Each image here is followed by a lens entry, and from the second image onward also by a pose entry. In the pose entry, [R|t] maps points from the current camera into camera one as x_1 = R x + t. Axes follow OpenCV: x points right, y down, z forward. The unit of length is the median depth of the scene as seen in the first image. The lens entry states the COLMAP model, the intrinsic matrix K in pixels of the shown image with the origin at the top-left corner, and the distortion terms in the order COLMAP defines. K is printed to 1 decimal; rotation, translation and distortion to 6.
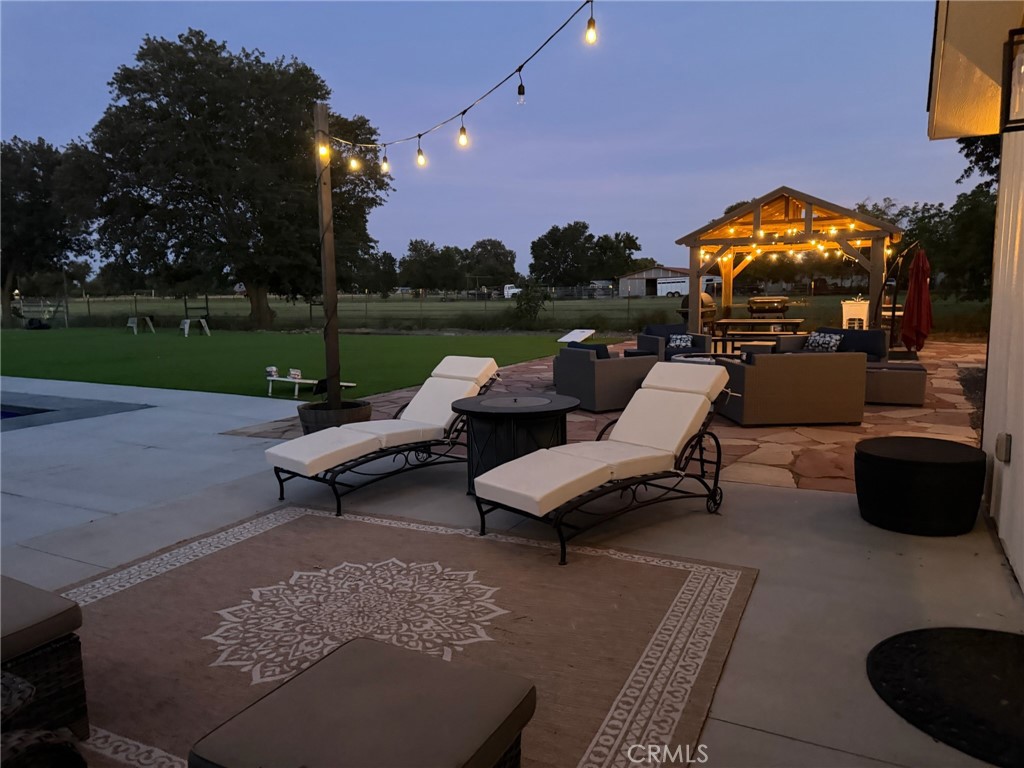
lens RADIAL K [[716.3, 0, 512.0], [0, 716.3, 384.0], [0, 0, 1]] dist [0.133539, -0.216719]
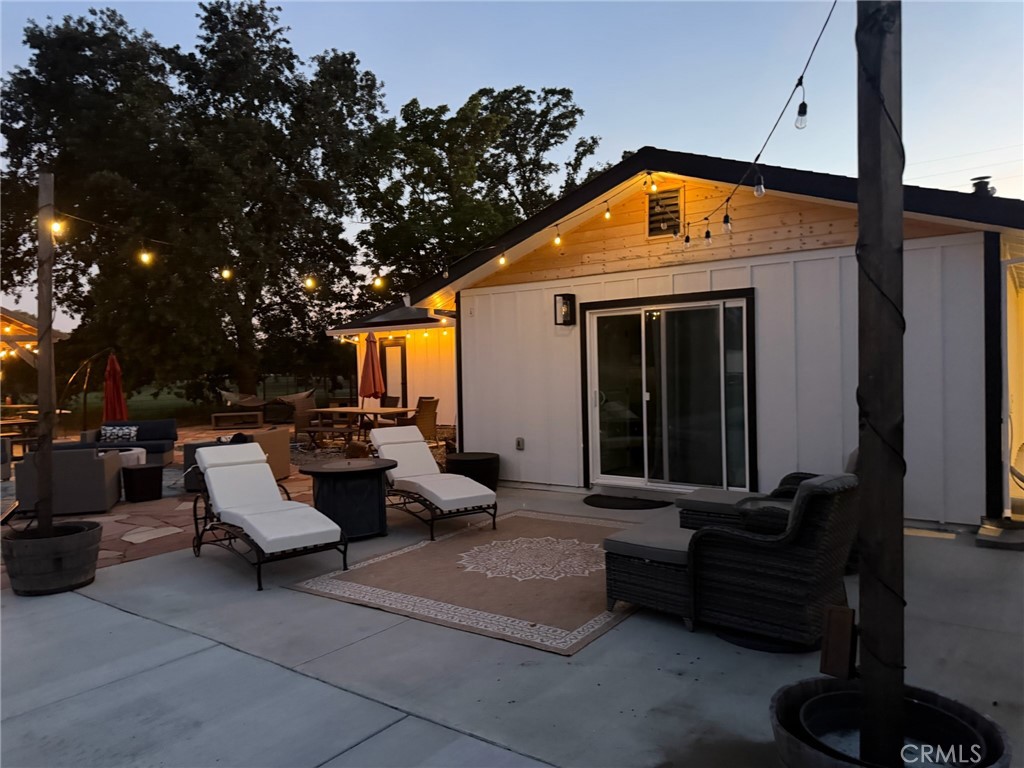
lens RADIAL K [[716.3, 0, 512.0], [0, 716.3, 384.0], [0, 0, 1]] dist [0.133539, -0.216719]
pose [[0.163705, -0.012048, 0.986436, -1.441807], [0.148542, 0.988826, -0.012575, -0.069780], [-0.975262, 0.148586, 0.163665, 0.512444]]
